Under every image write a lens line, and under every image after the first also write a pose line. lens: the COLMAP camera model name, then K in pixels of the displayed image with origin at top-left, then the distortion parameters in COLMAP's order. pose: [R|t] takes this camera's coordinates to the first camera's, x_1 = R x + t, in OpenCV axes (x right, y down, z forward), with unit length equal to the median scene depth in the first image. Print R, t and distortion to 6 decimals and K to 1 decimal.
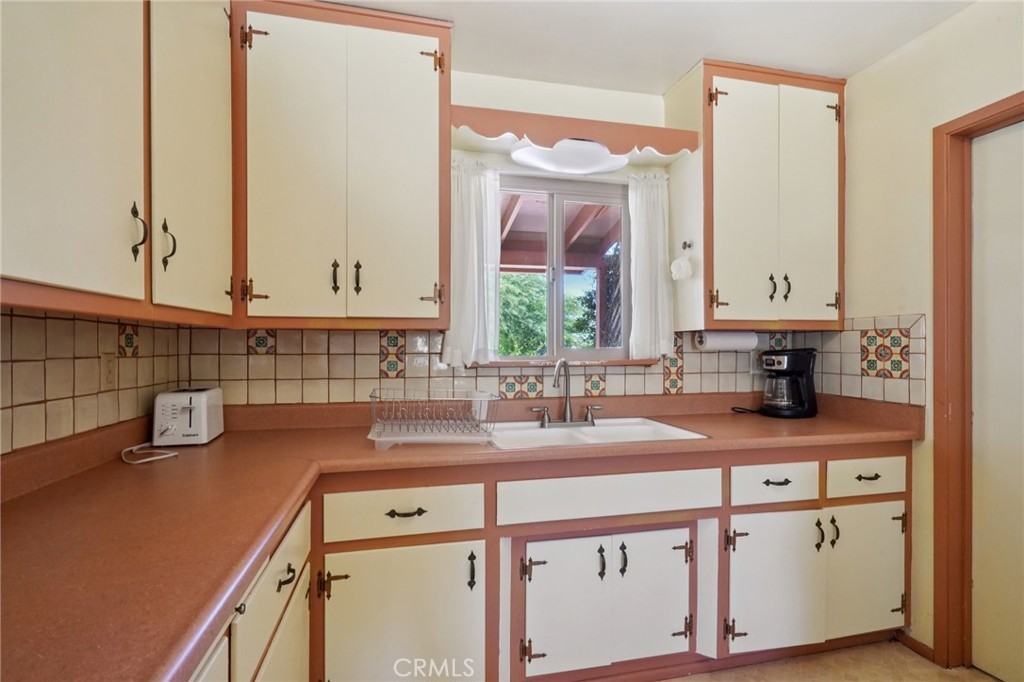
lens RADIAL K [[473.0, 0, 510.2], [0, 473.0, 347.9], [0, 0, 1]] dist [-0.000545, -0.000079]
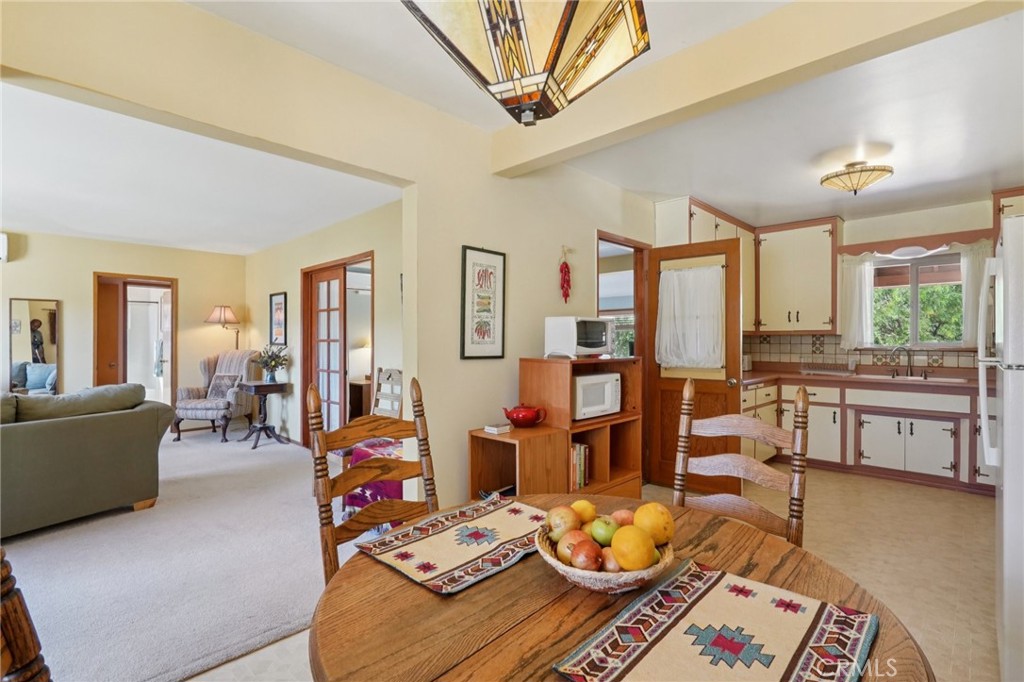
lens RADIAL K [[483.3, 0, 504.8], [0, 483.3, 337.3], [0, 0, 1]] dist [-0.000467, -0.000209]
pose [[0.537867, -0.003093, -0.843024, 1.094506], [-0.001637, 0.999988, -0.004713, -0.007322], [0.843028, 0.003915, 0.537855, -1.901741]]
